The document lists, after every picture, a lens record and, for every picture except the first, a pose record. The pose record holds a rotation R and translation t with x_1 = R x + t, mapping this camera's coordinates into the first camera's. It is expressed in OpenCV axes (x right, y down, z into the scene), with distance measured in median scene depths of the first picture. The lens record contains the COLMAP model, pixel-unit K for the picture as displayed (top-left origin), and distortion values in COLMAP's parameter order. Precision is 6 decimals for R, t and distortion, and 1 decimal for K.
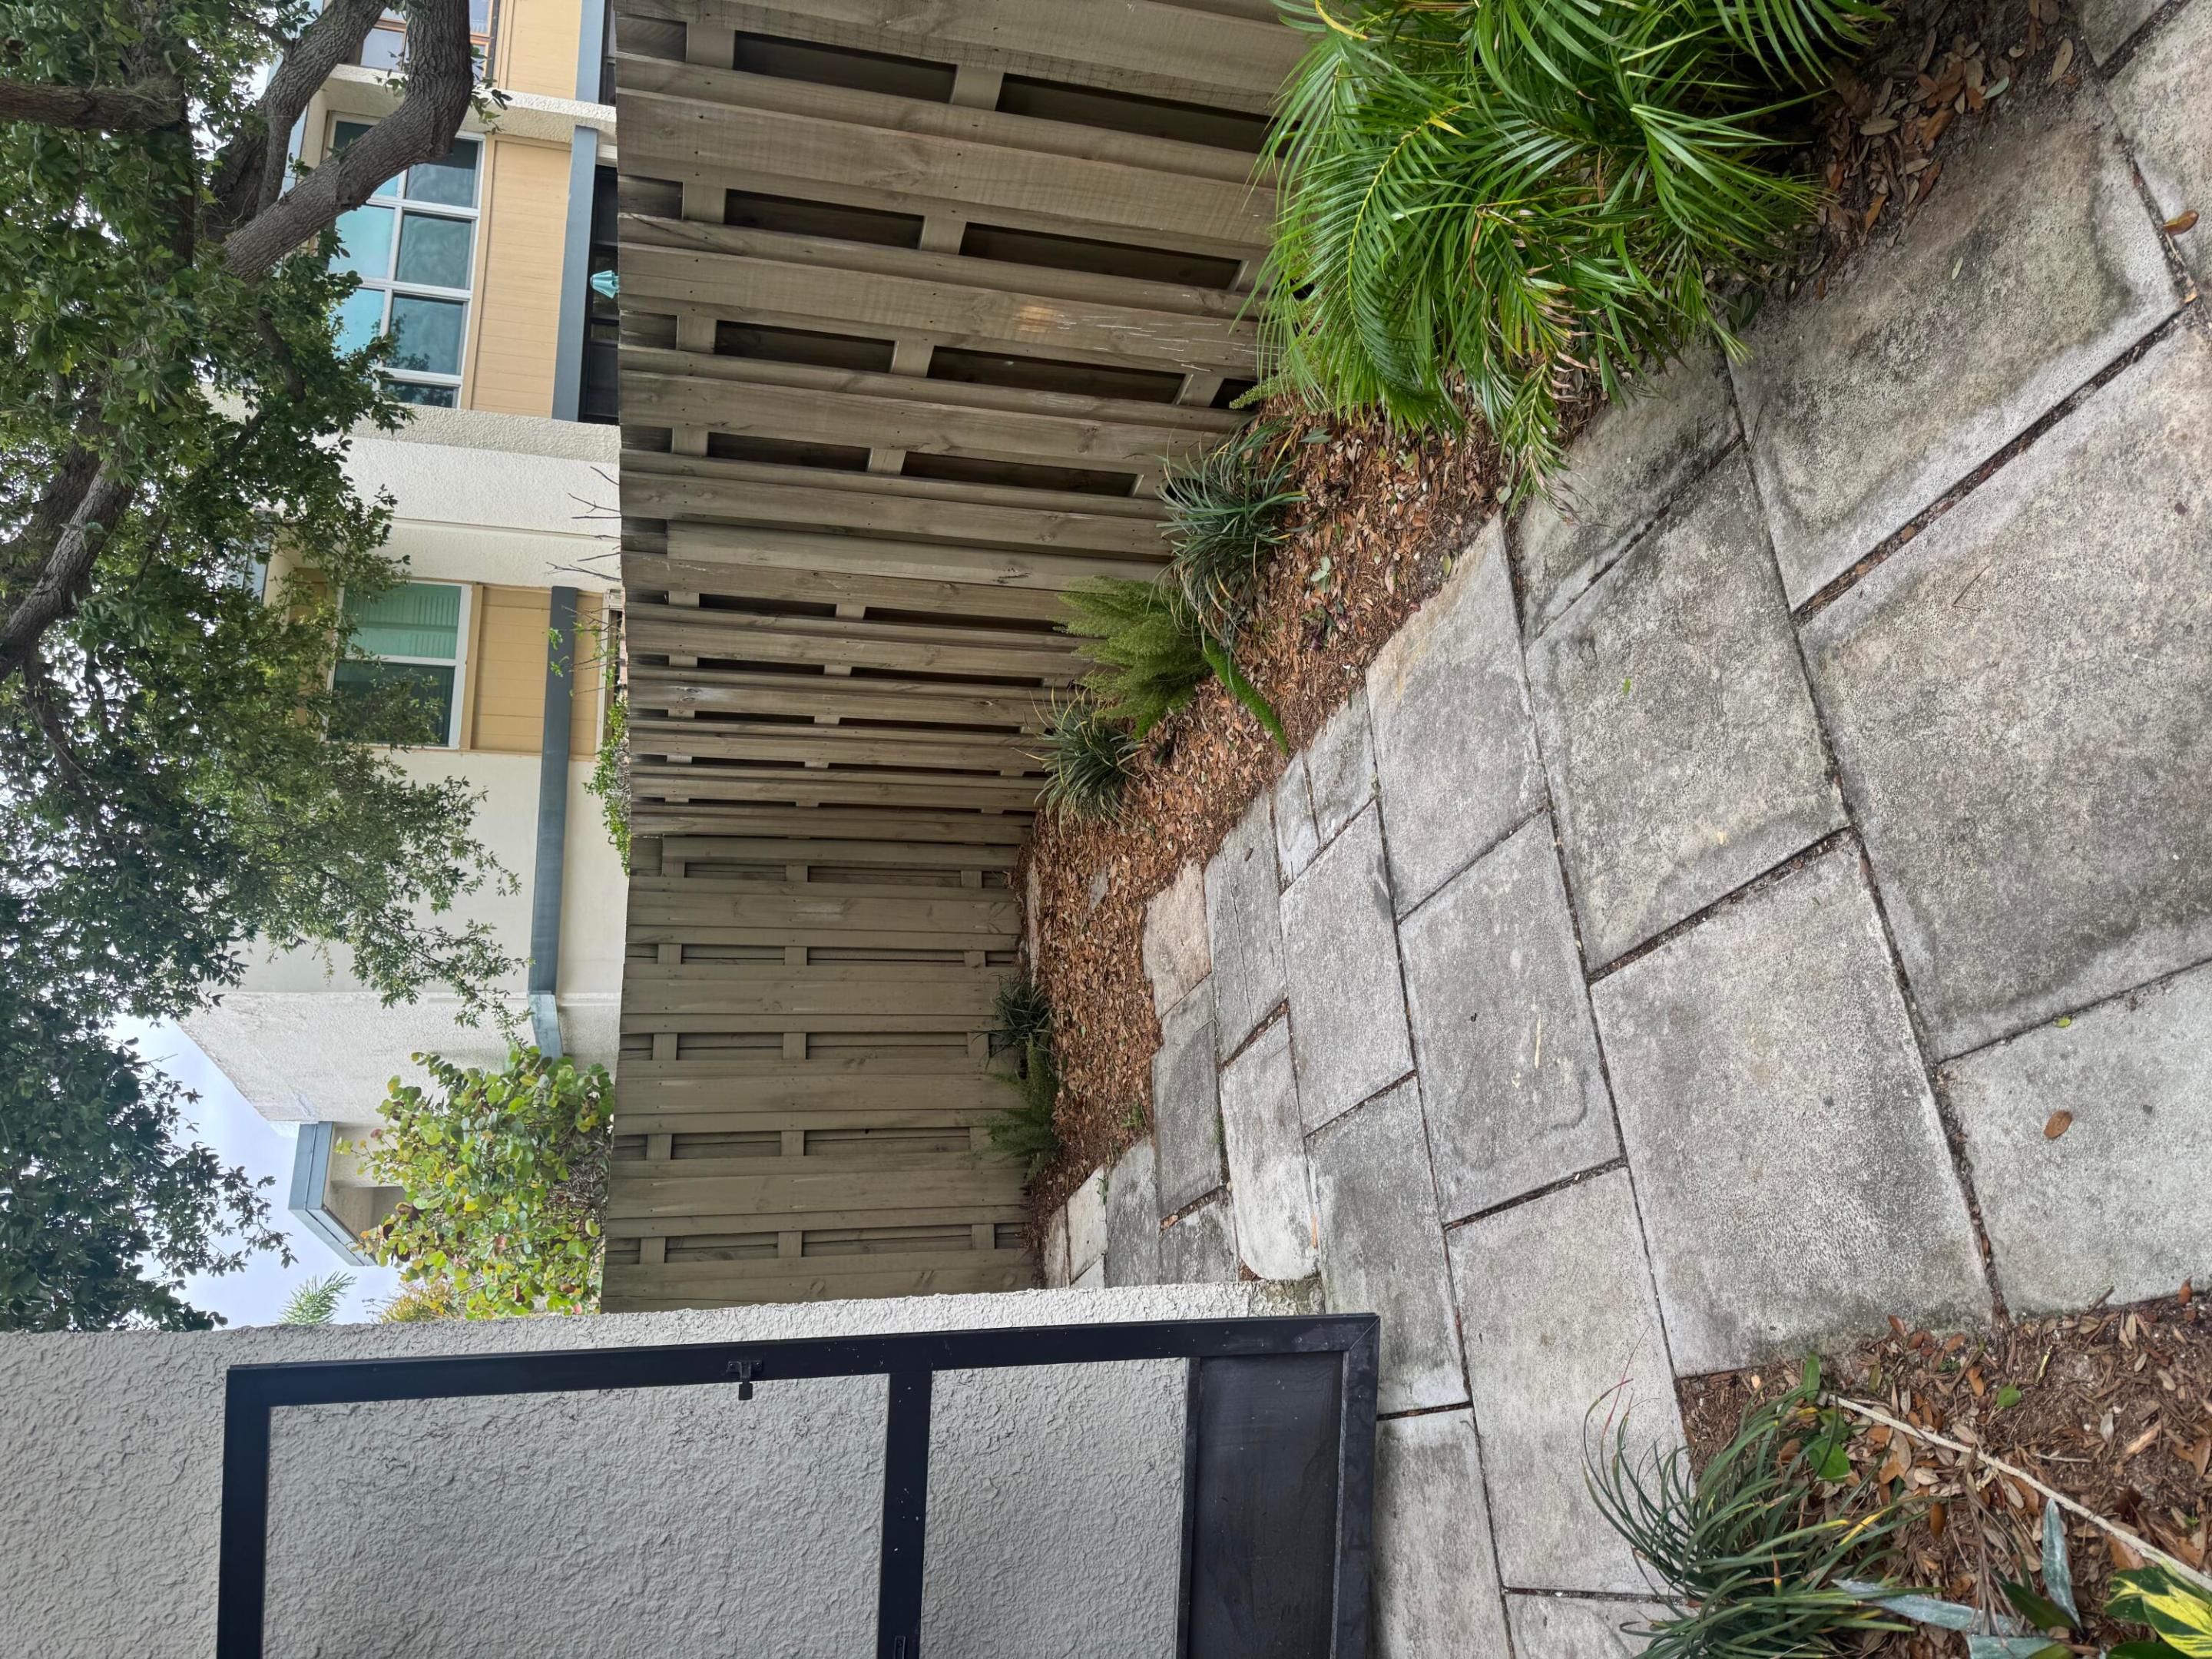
lens RADIAL K [[1545.5, 0, 1104.4], [0, 1545.5, 828.4], [0, 0, 1]] dist [-0.000360, 0.000643]
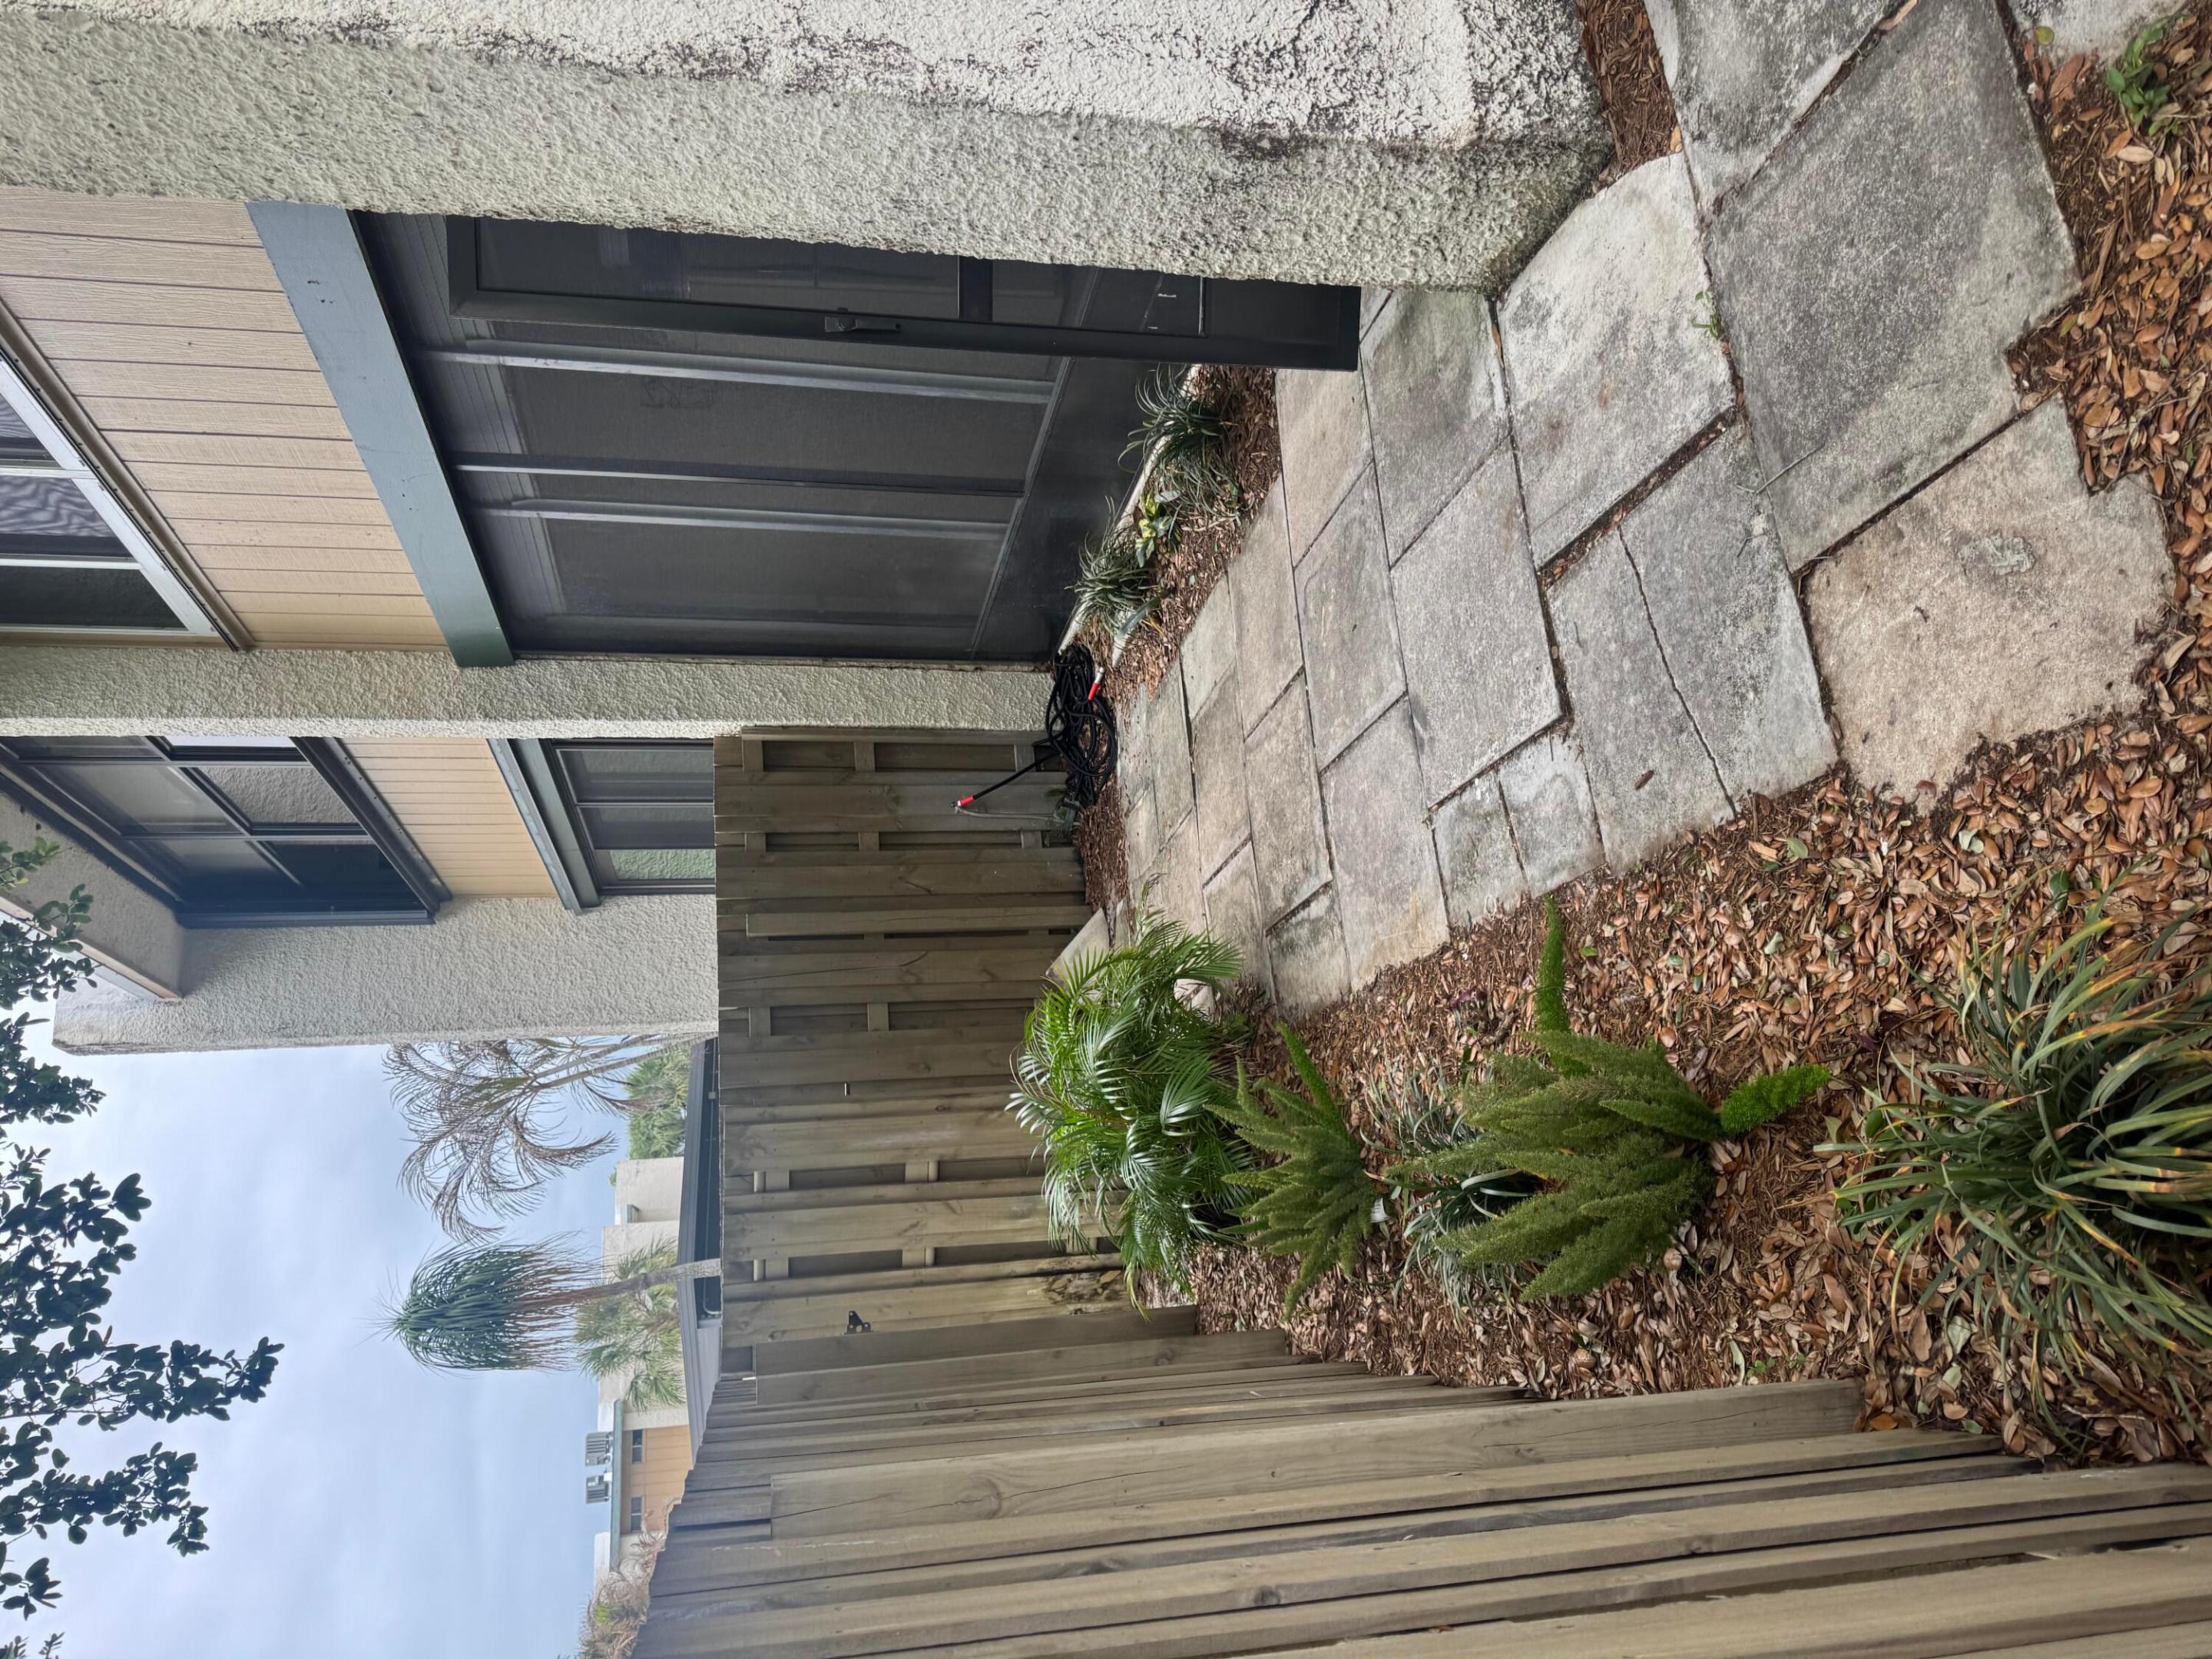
lens RADIAL K [[1545.5, 0, 1104.4], [0, 1545.5, 828.4], [0, 0, 1]] dist [-0.000360, 0.000643]
pose [[0.883227, 0.000008, 0.468946, -0.477025], [0.054665, -0.993184, -0.102939, 0.059493], [0.465749, 0.116554, -0.877207, 1.690797]]
